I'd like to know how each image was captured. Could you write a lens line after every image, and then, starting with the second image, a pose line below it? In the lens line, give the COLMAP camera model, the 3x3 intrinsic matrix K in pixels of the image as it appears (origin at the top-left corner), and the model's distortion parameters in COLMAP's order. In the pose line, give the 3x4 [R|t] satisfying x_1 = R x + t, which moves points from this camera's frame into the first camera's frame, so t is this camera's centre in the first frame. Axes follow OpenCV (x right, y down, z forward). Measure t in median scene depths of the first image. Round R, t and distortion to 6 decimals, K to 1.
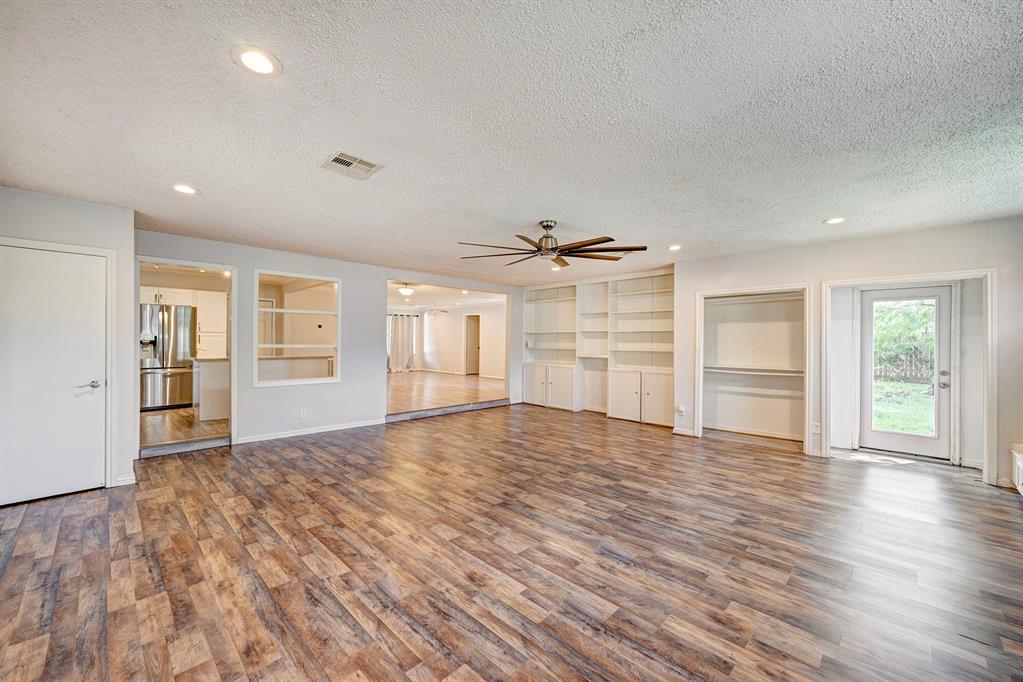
lens RADIAL K [[401.2, 0, 506.8], [0, 401.2, 341.4], [0, 0, 1]] dist [-0.002313, -0.000147]
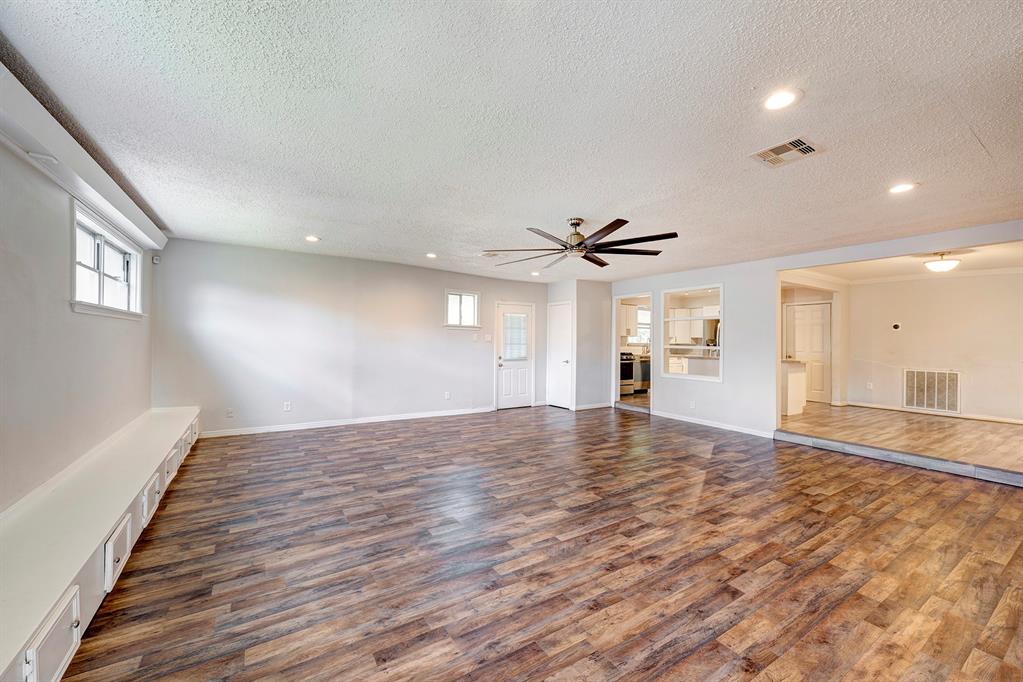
lens RADIAL K [[401.2, 0, 506.8], [0, 401.2, 341.4], [0, 0, 1]] dist [-0.002313, -0.000147]
pose [[-0.223362, -0.009633, -0.974688, 1.112662], [-0.013538, 0.999885, -0.006780, 0.015772], [0.974642, 0.011681, -0.223466, 1.073525]]
